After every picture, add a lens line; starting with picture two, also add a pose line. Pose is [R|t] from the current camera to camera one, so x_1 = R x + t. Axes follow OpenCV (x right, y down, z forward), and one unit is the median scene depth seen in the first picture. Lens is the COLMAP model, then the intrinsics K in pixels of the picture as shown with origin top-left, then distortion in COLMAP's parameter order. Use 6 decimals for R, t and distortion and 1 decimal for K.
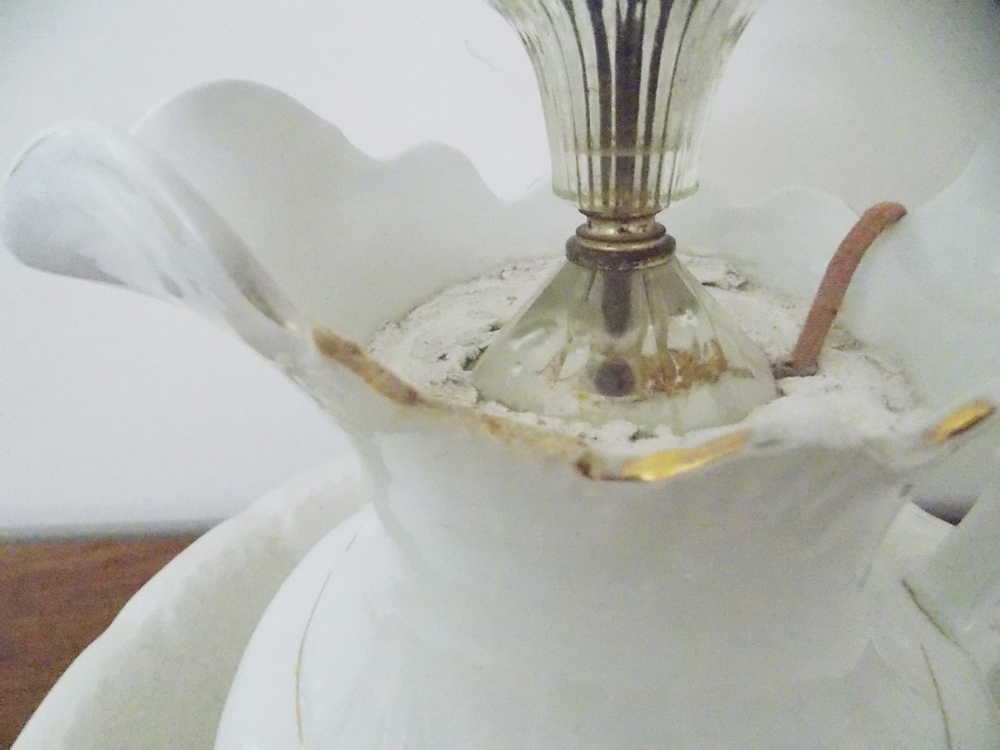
lens RADIAL K [[672.2, 0, 500.0], [0, 672.2, 375.0], [0, 0, 1]] dist [0.044252, -0.000545]
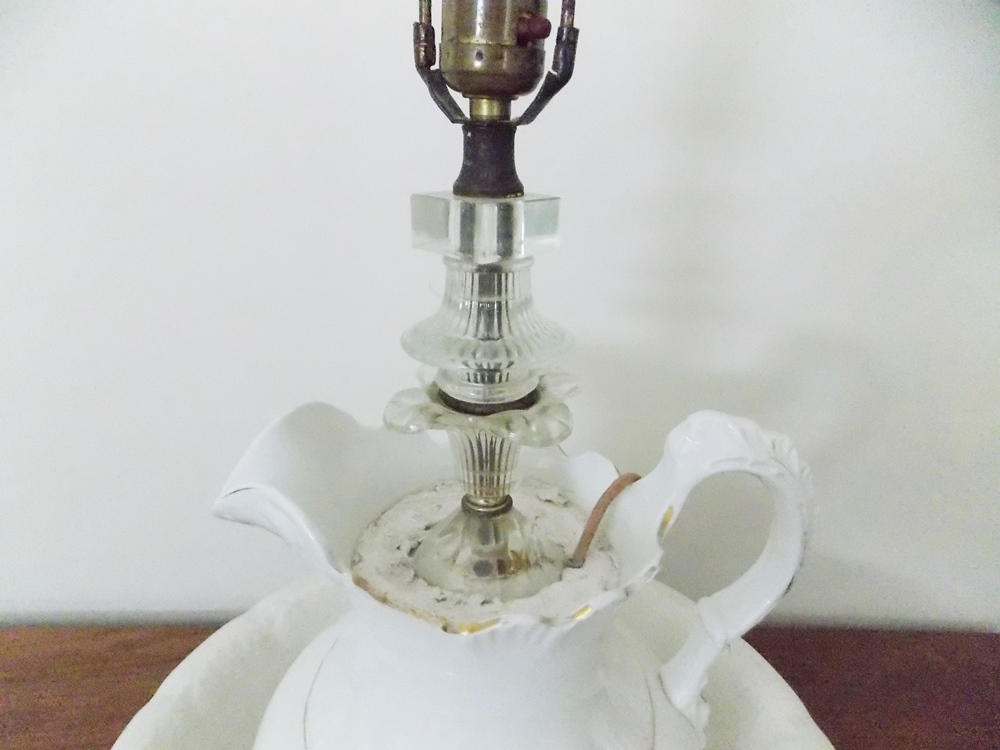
lens RADIAL K [[672.2, 0, 500.0], [0, 672.2, 375.0], [0, 0, 1]] dist [0.044252, -0.000545]
pose [[0.997268, 0.049512, 0.054819, 0.074040], [-0.042917, 0.992374, -0.115552, -0.303228], [-0.060122, 0.112884, 0.991788, -0.984156]]
